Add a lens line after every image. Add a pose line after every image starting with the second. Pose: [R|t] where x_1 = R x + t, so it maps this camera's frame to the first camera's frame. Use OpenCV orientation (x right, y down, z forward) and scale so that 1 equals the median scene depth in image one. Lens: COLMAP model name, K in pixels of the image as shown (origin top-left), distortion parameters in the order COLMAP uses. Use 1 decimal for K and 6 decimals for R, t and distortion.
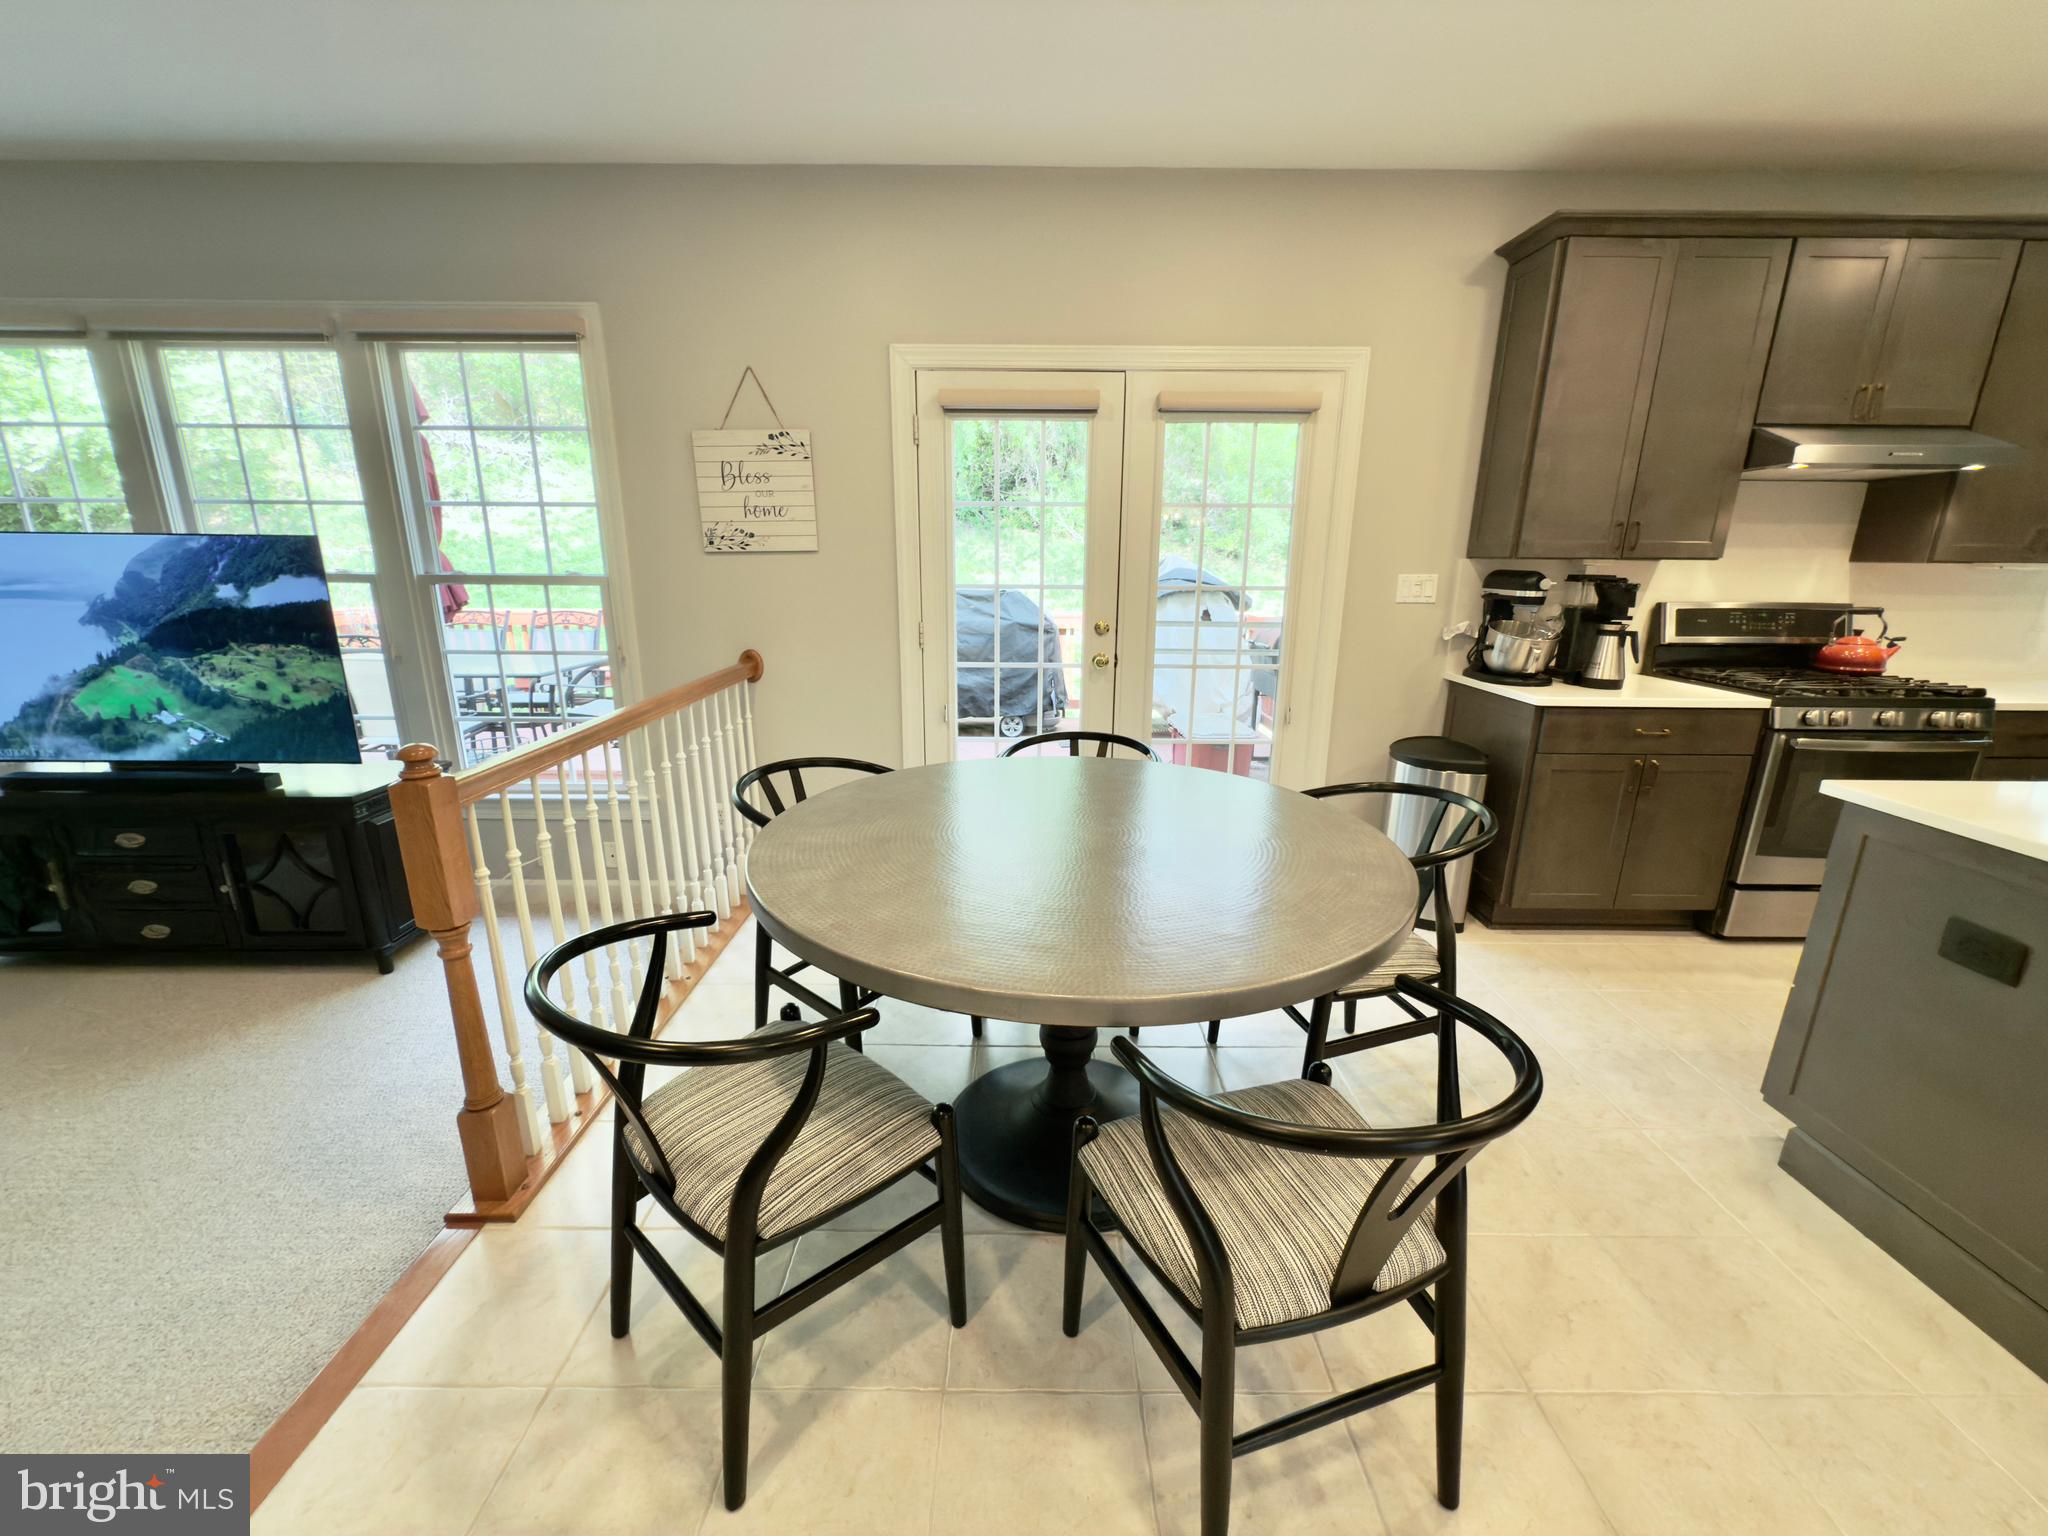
lens RADIAL K [[813.6, 0, 1026.3], [0, 813.6, 771.2], [0, 0, 1]] dist [0.001707, -0.000119]
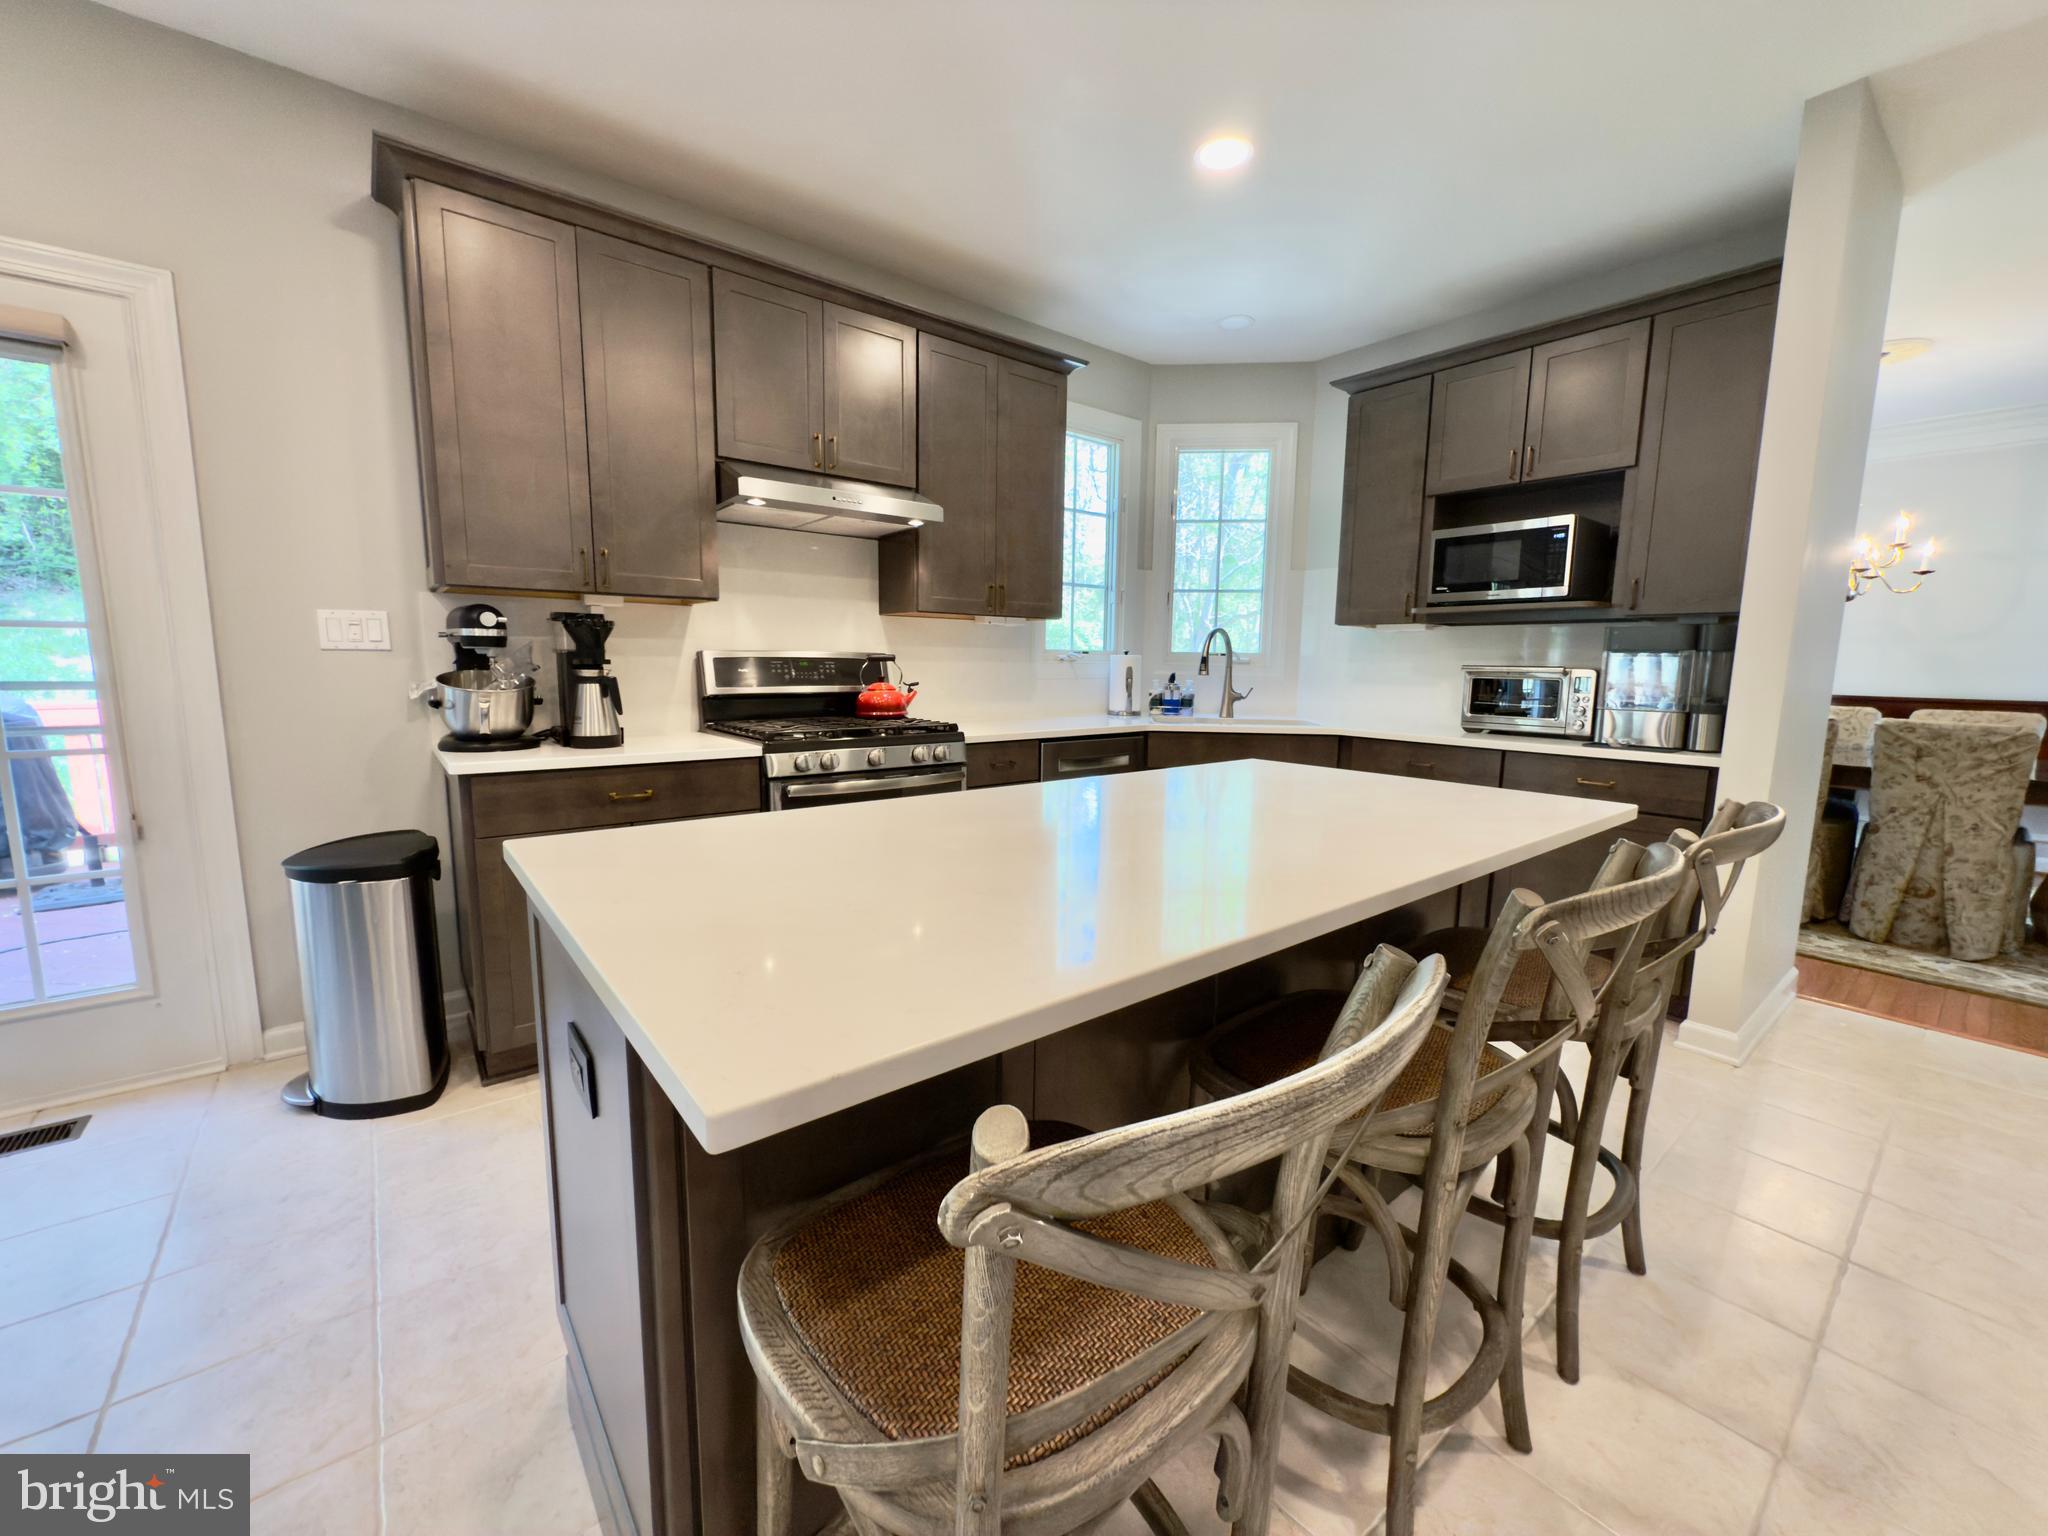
lens RADIAL K [[813.6, 0, 1026.3], [0, 813.6, 771.2], [0, 0, 1]] dist [0.001707, -0.000119]
pose [[0.780279, -0.083992, 0.619766, 0.535597], [0.154302, 0.986162, -0.060618, 0.037384], [-0.606099, 0.142930, 0.782442, 0.104259]]
